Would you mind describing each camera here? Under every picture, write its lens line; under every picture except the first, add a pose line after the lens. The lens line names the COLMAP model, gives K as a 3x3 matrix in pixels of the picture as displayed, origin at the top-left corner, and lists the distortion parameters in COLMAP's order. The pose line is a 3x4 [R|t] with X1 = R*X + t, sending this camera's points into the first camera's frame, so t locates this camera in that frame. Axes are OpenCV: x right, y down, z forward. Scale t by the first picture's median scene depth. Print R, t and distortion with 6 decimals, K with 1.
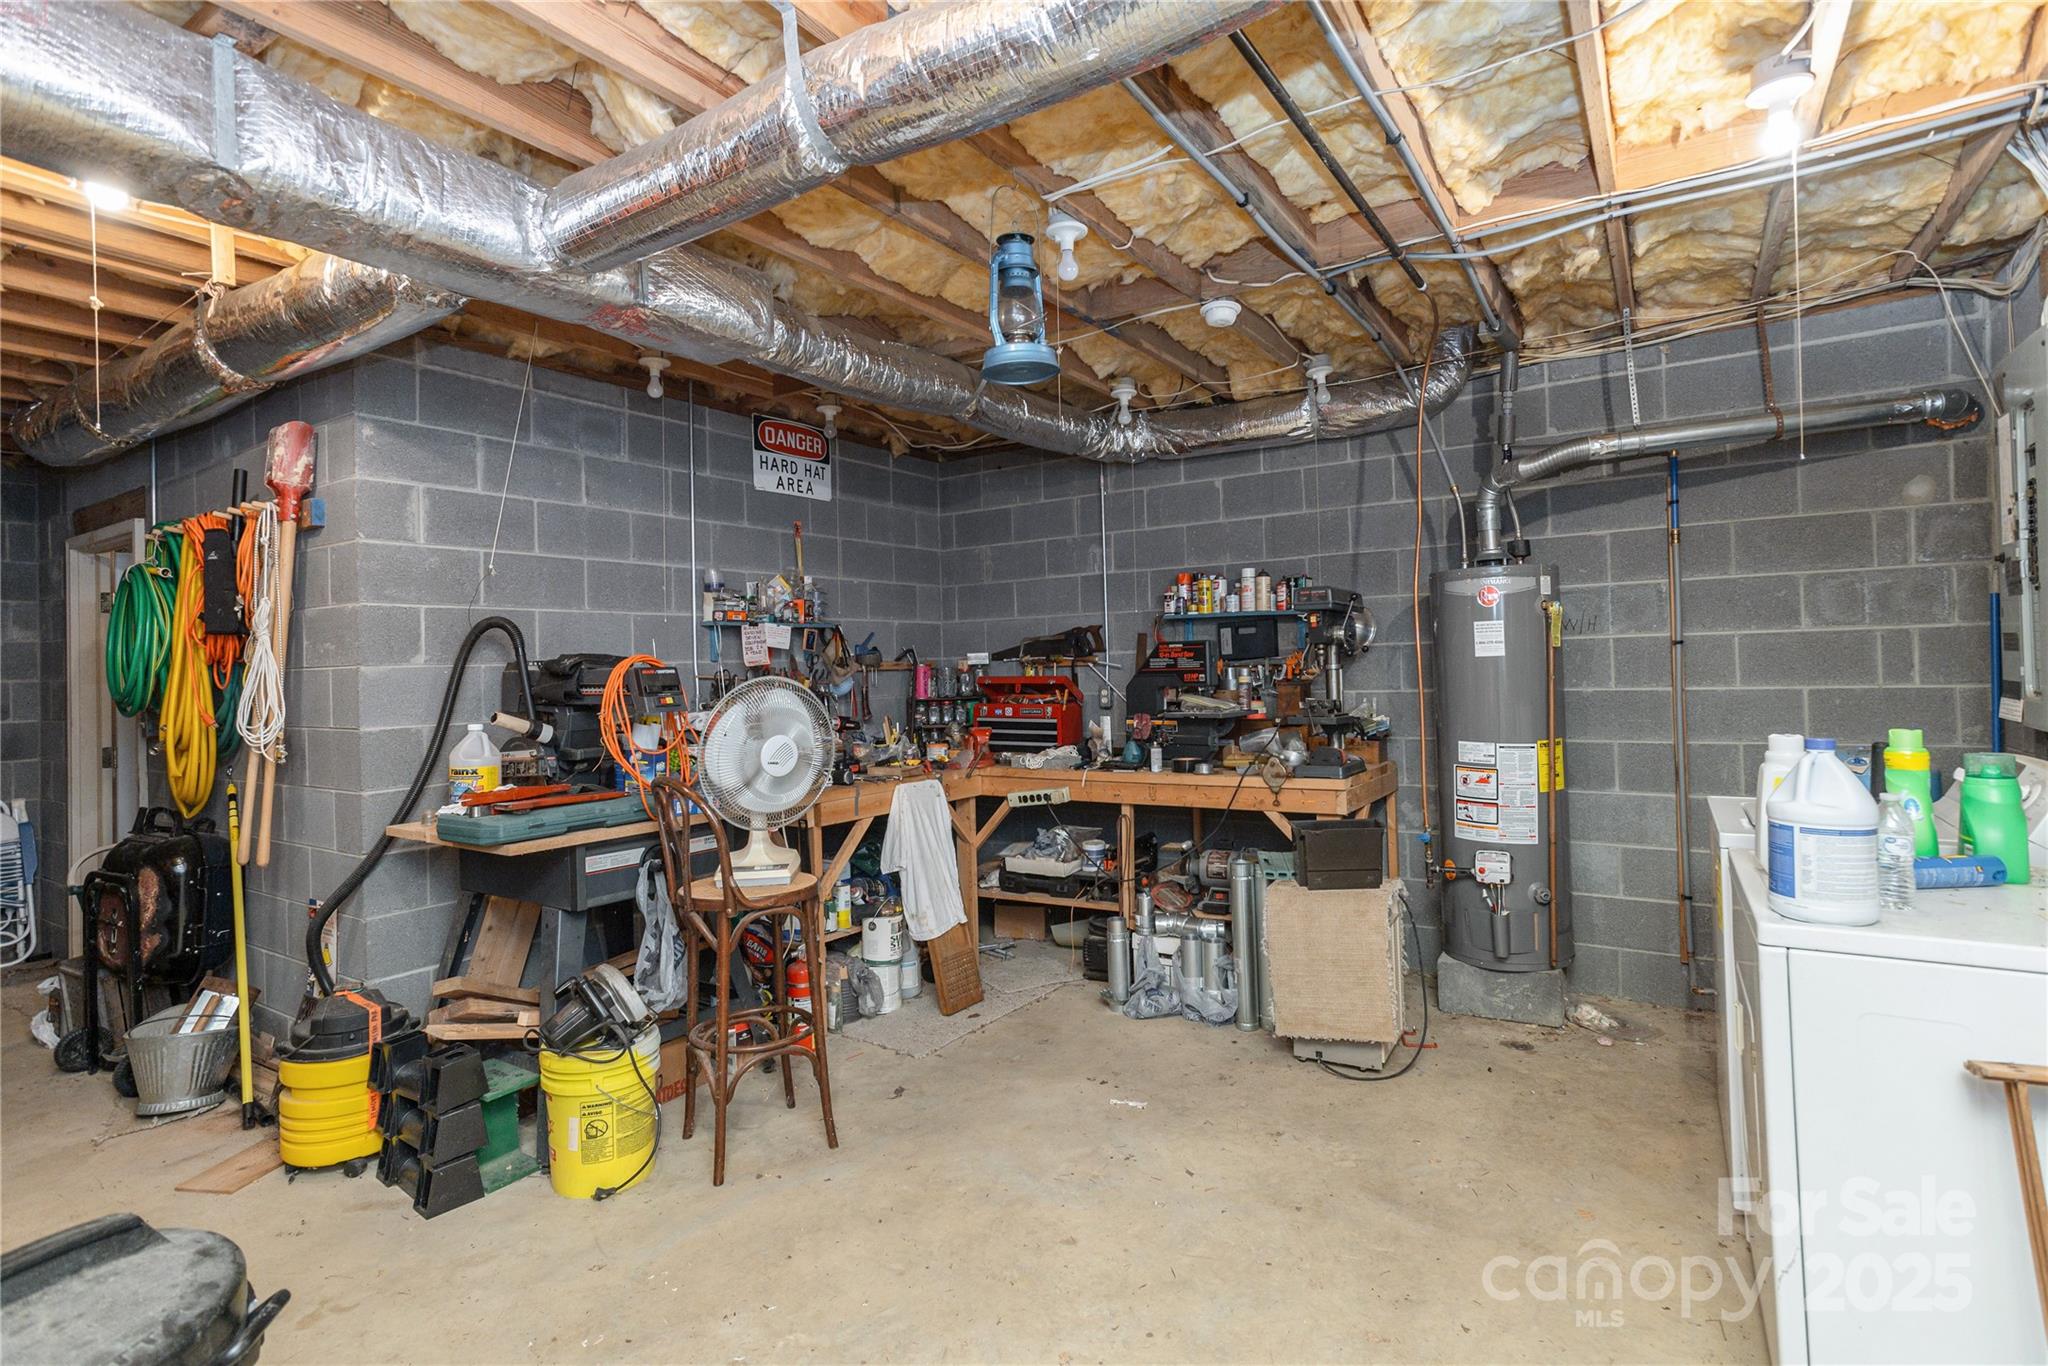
lens RADIAL K [[990.8, 0, 1021.1], [0, 990.8, 667.3], [0, 0, 1]] dist [-0.018274, 0.009432]
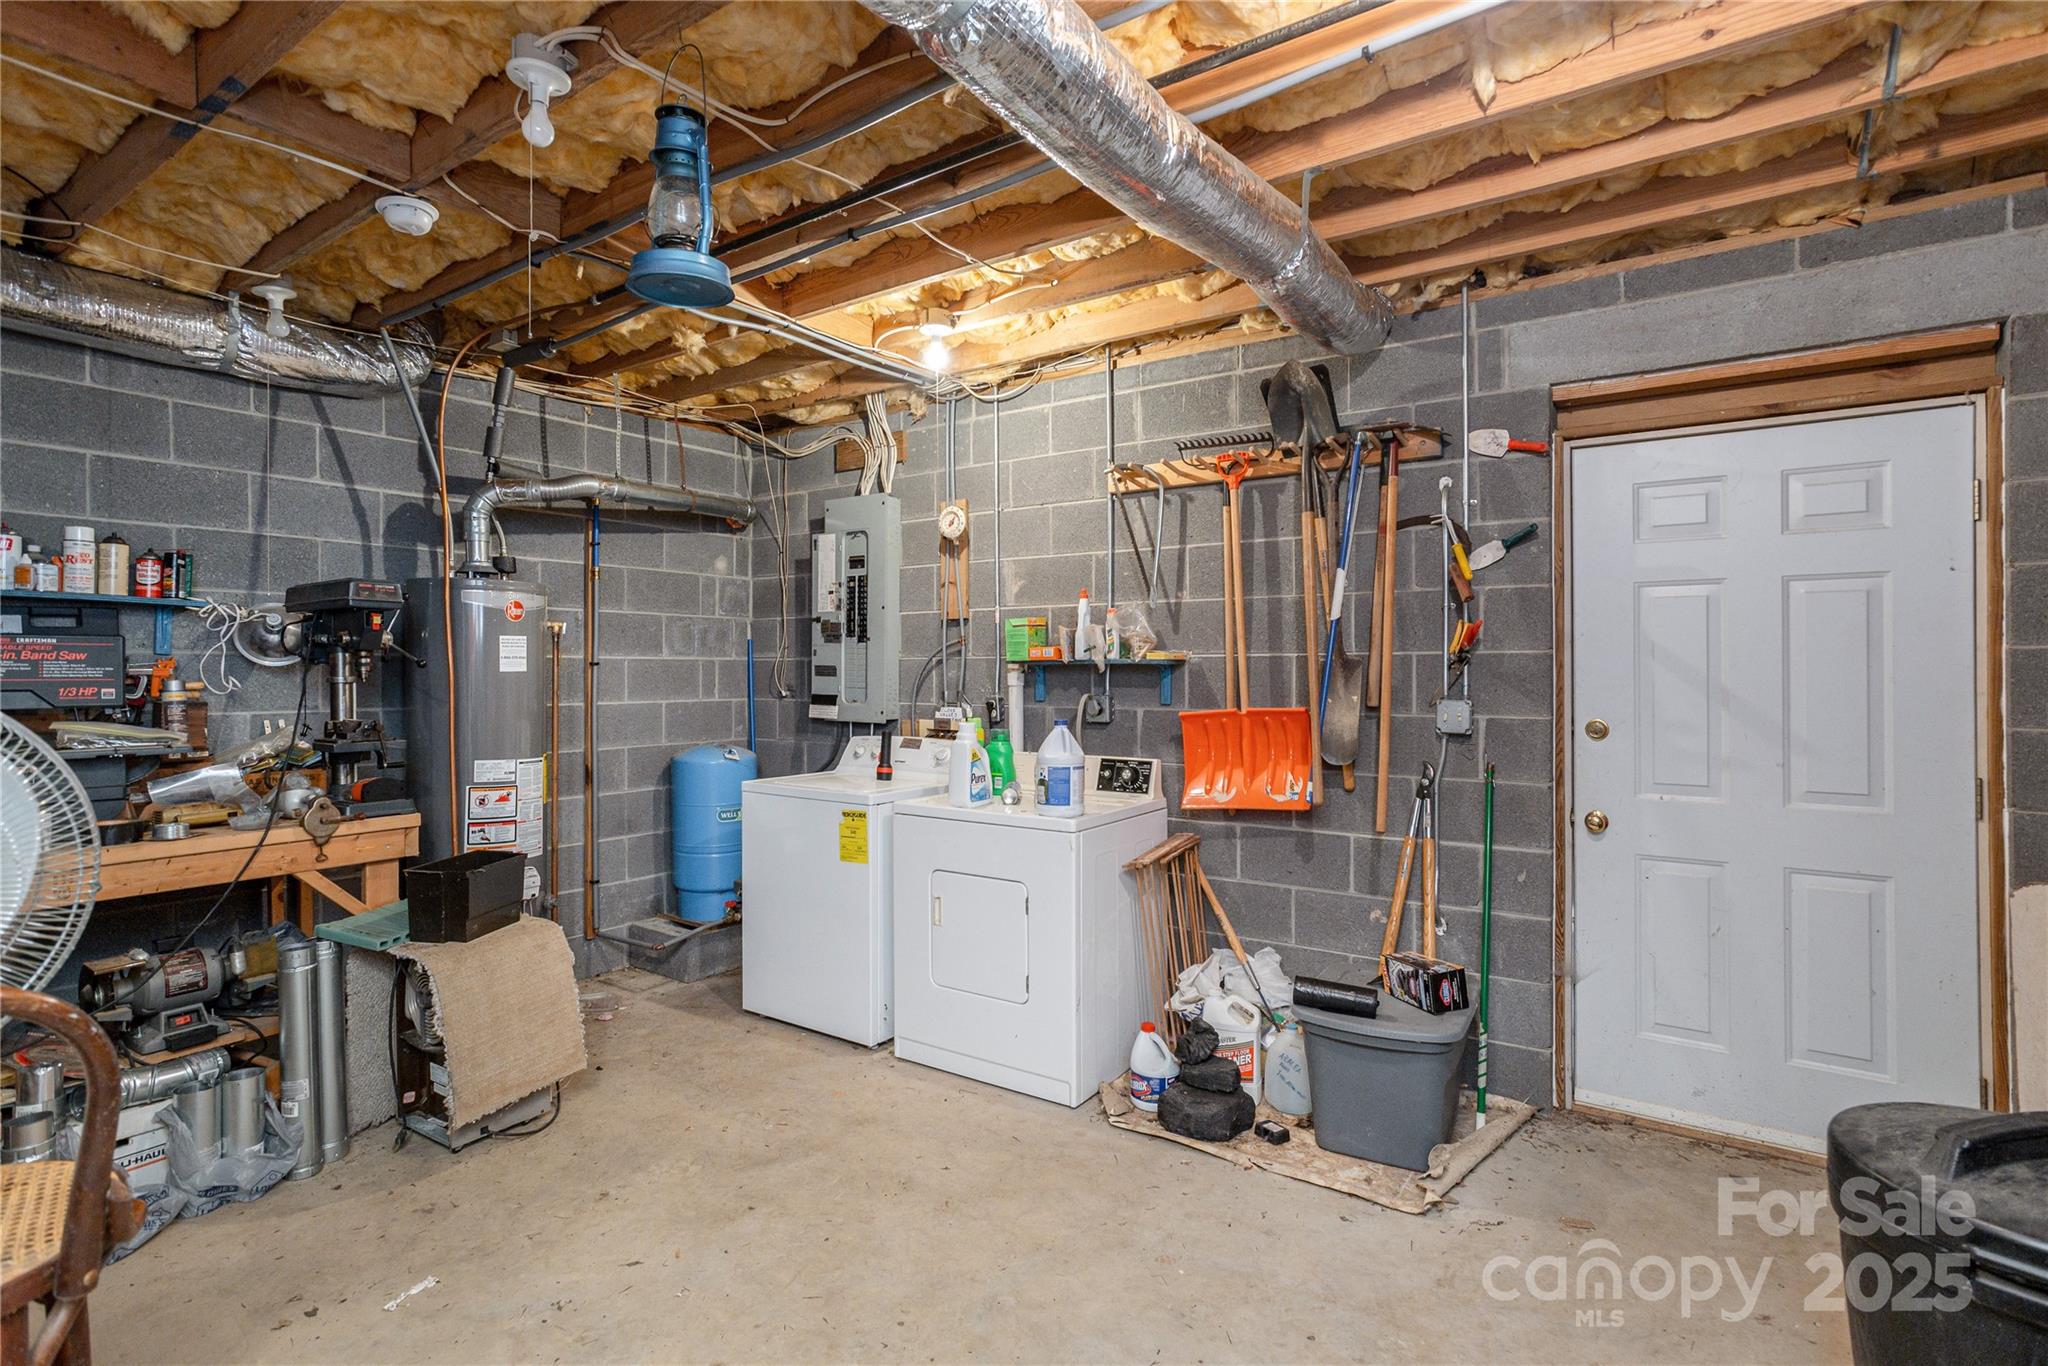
lens RADIAL K [[990.8, 0, 1018.4], [0, 990.8, 681.4], [0, 0, 1]] dist [-0.018274, 0.009432]
pose [[0.039872, 0.017238, 0.999056, -0.490436], [0.000040, 0.999851, -0.017253, 0.015980], [-0.999205, 0.000728, 0.039865, 0.457467]]
